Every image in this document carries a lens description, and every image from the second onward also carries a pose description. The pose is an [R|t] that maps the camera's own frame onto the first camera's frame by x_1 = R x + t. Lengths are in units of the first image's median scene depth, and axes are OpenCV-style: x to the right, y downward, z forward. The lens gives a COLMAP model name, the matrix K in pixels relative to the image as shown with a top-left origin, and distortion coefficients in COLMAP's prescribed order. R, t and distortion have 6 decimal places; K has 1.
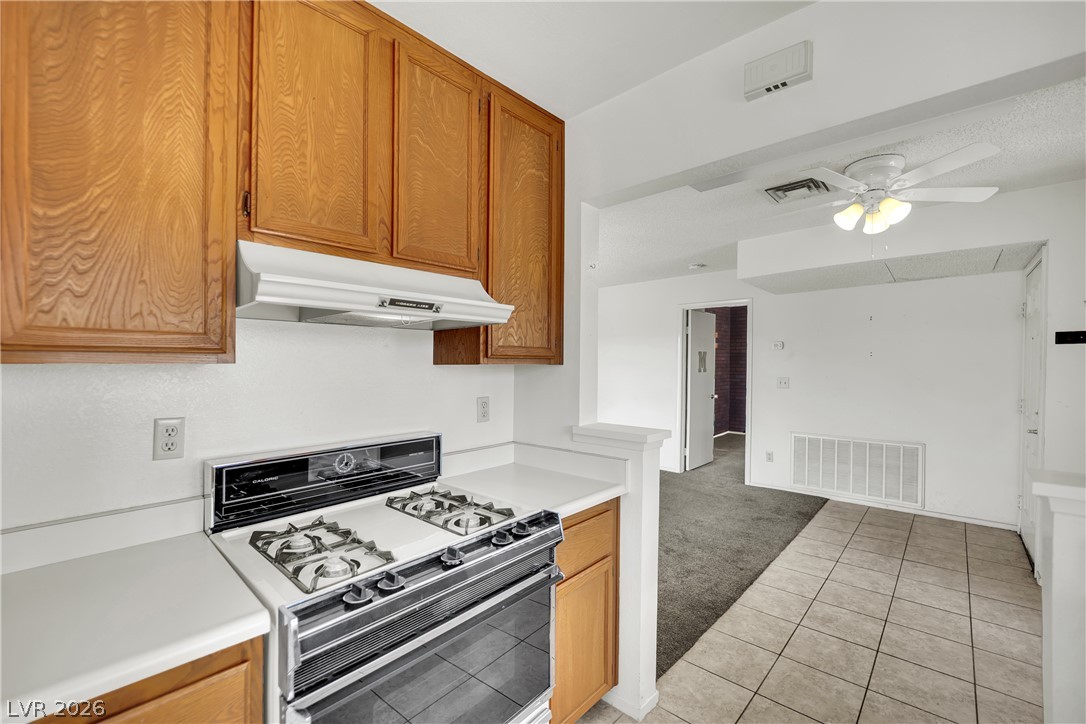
lens RADIAL K [[452.9, 0, 533.9], [0, 452.9, 368.8], [0, 0, 1]] dist [-0.009914, -0.000243]
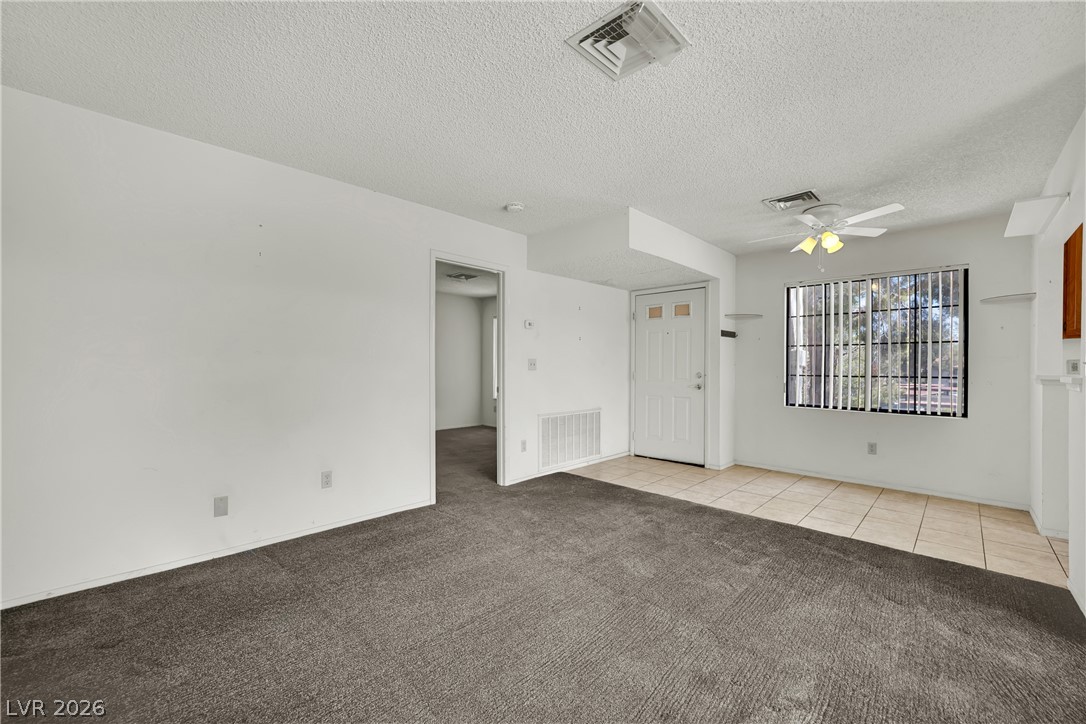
lens RADIAL K [[452.9, 0, 533.9], [0, 452.9, 368.8], [0, 0, 1]] dist [-0.009914, -0.000243]
pose [[0.026847, -0.009734, 0.999592, -0.615778], [0.006229, 0.999935, 0.009571, 0.047686], [-0.999620, 0.005969, 0.026906, 1.494141]]
